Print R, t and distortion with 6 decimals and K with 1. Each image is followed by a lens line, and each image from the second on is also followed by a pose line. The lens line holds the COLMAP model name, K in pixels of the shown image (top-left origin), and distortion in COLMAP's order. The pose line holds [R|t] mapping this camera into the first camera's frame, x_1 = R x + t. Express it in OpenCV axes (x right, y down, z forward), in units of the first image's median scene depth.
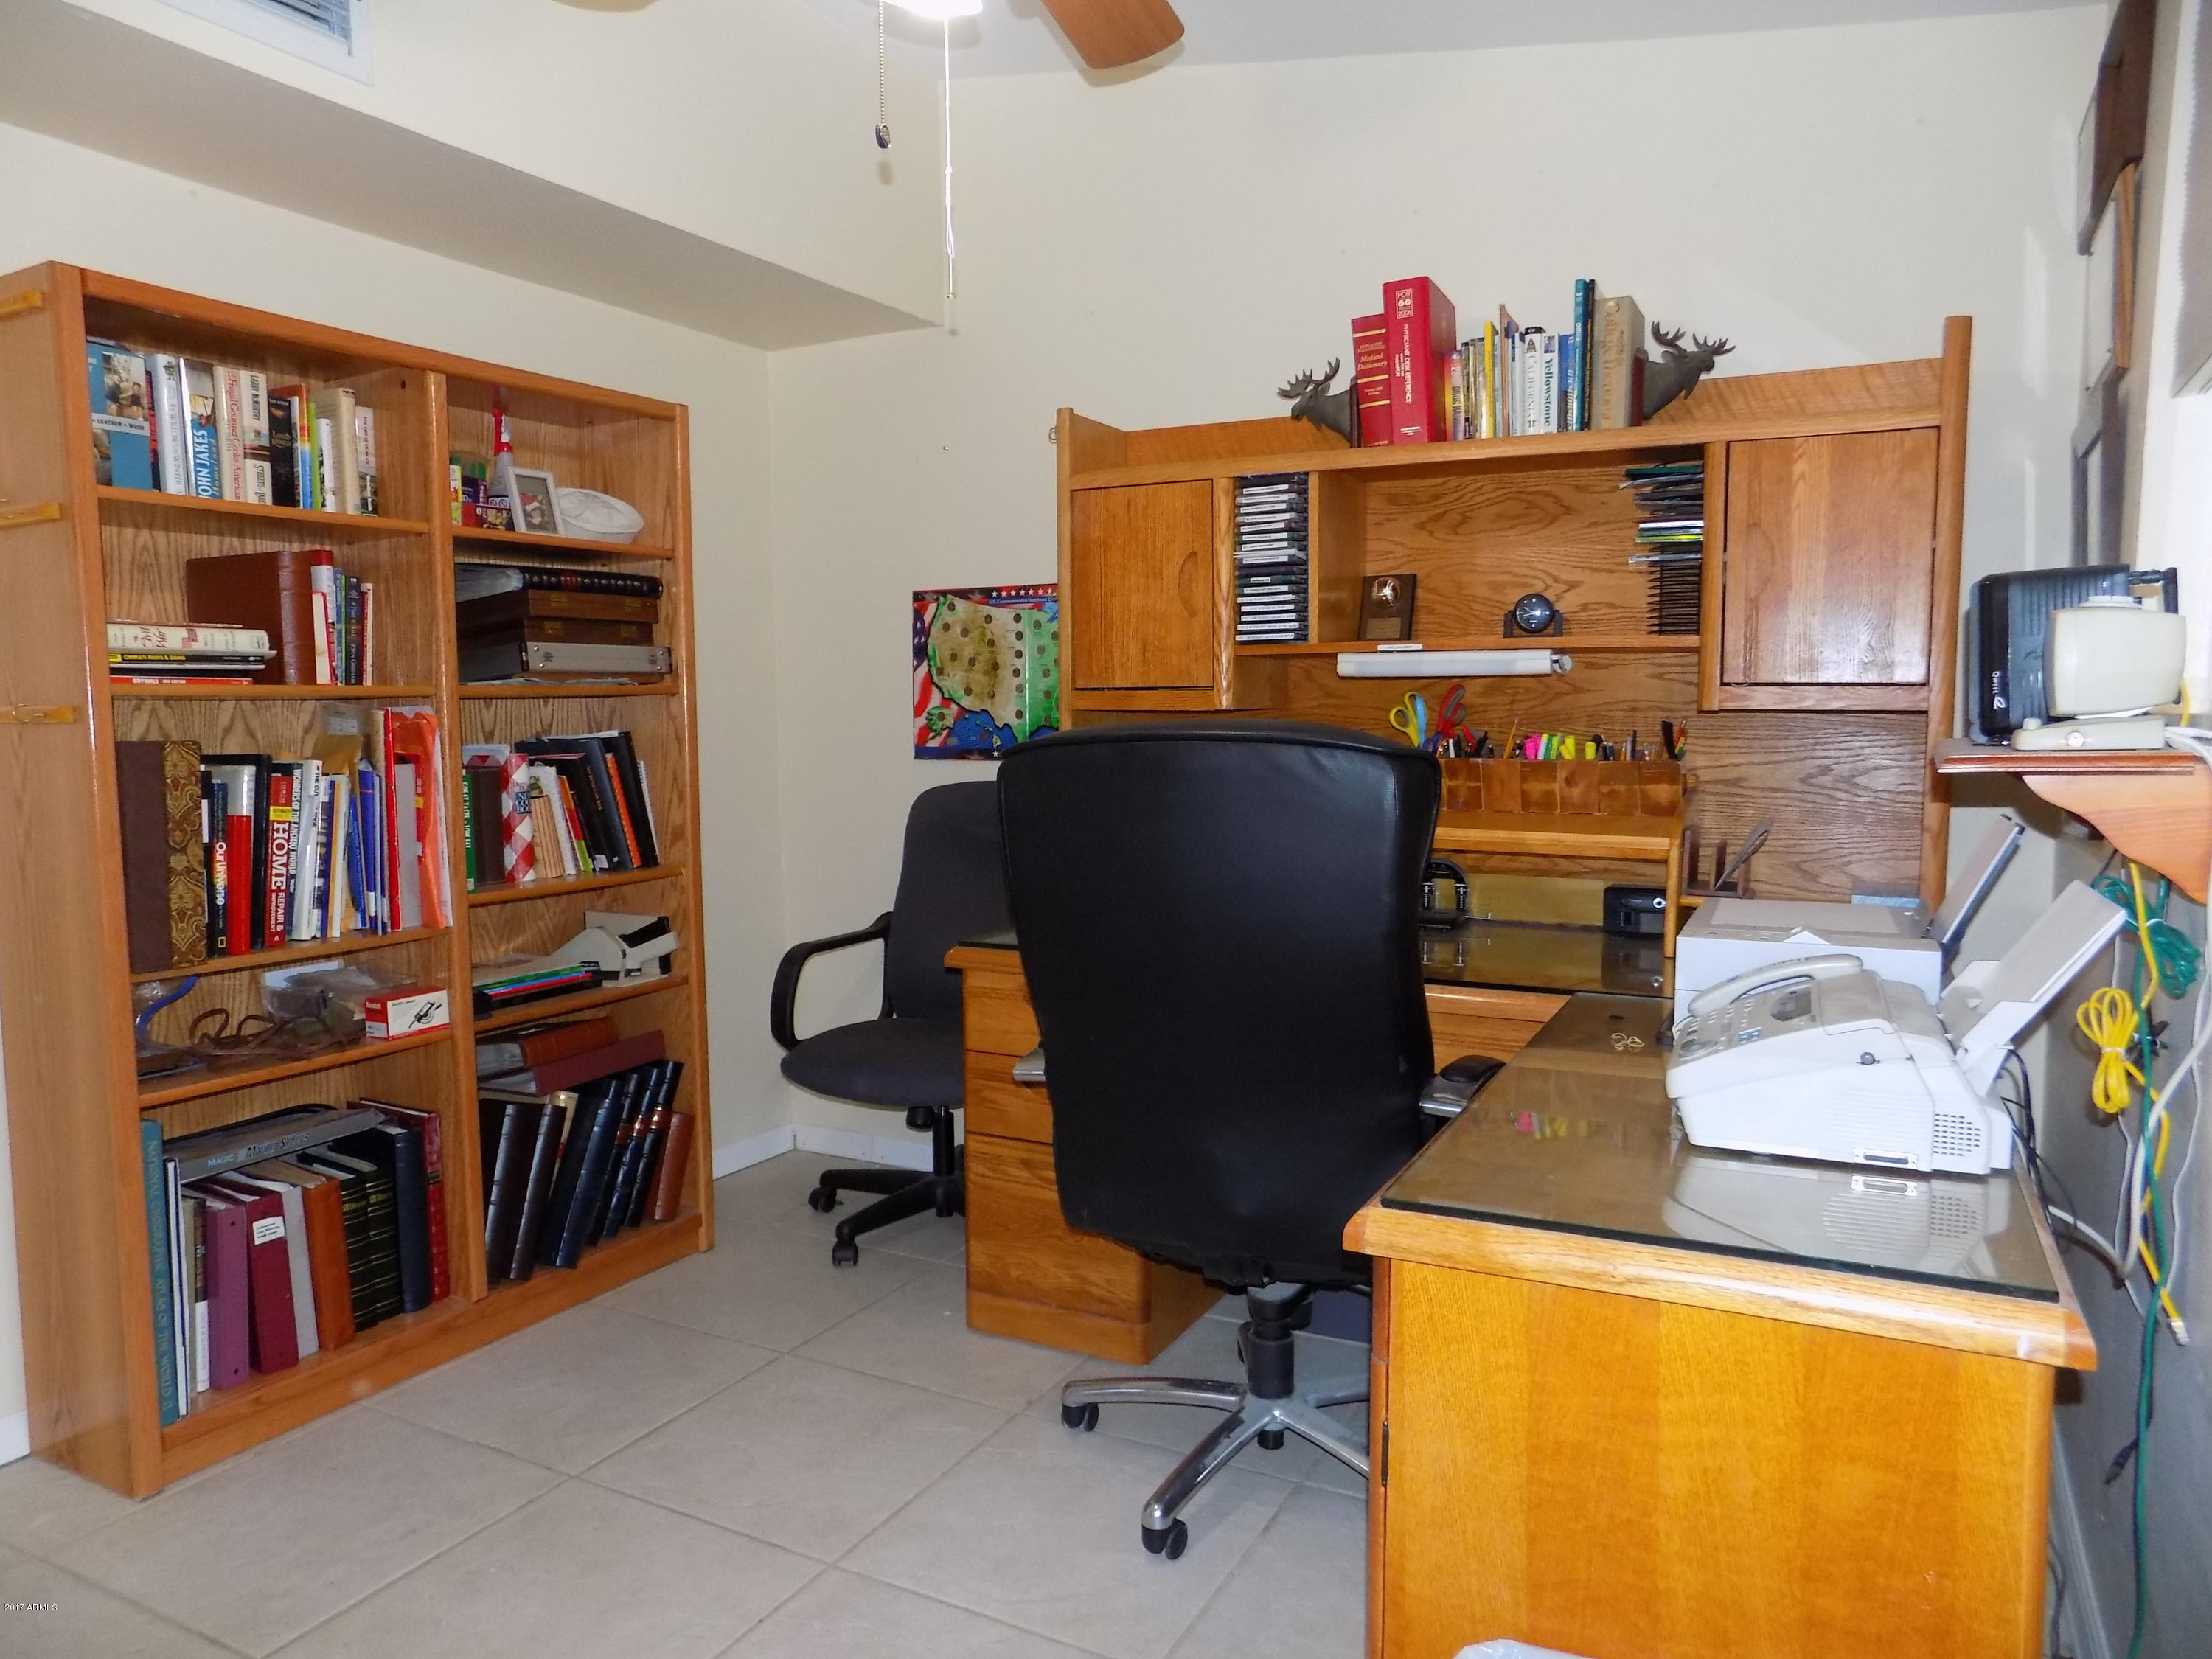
lens RADIAL K [[1498.8, 0, 1102.0], [0, 1498.8, 826.3], [0, 0, 1]] dist [-0.064499, 0.063419]
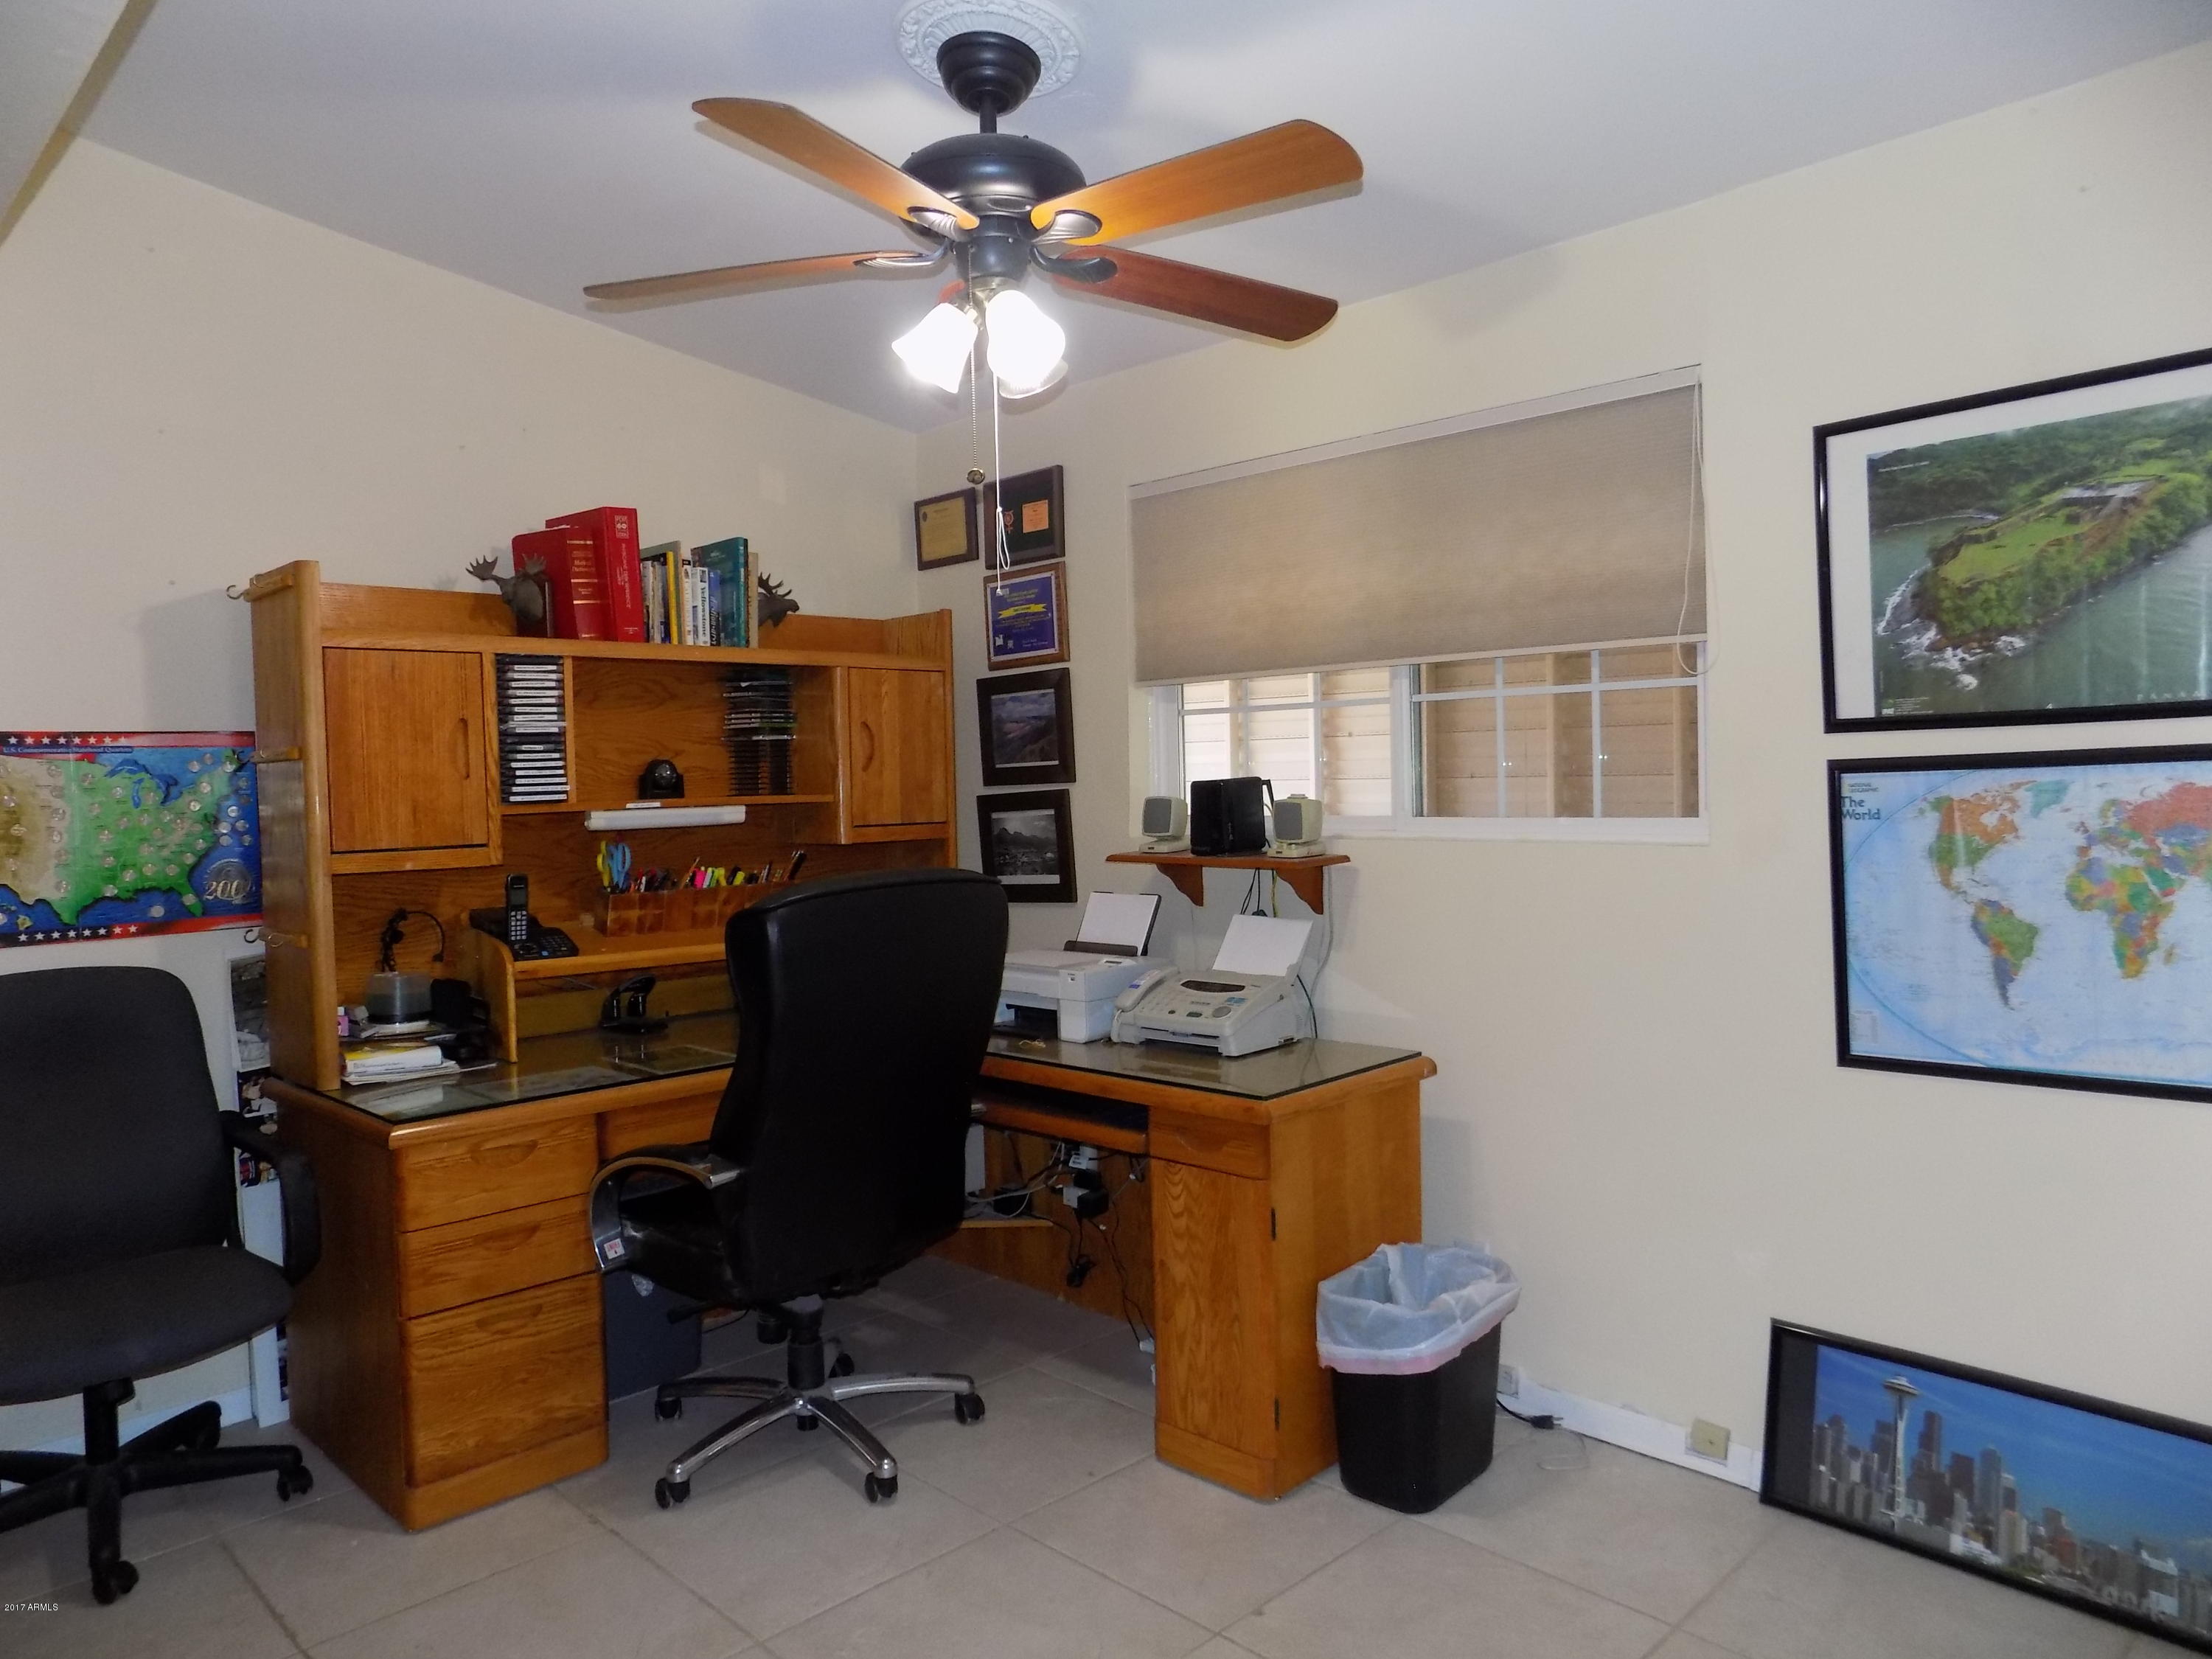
lens RADIAL K [[1498.8, 0, 1094.8], [0, 1498.8, 829.8], [0, 0, 1]] dist [-0.064499, 0.063419]
pose [[0.310833, -0.036715, 0.949755, -0.819578], [0.102254, 0.994746, 0.004988, -0.064943], [-0.944948, 0.095566, 0.312954, 0.254982]]
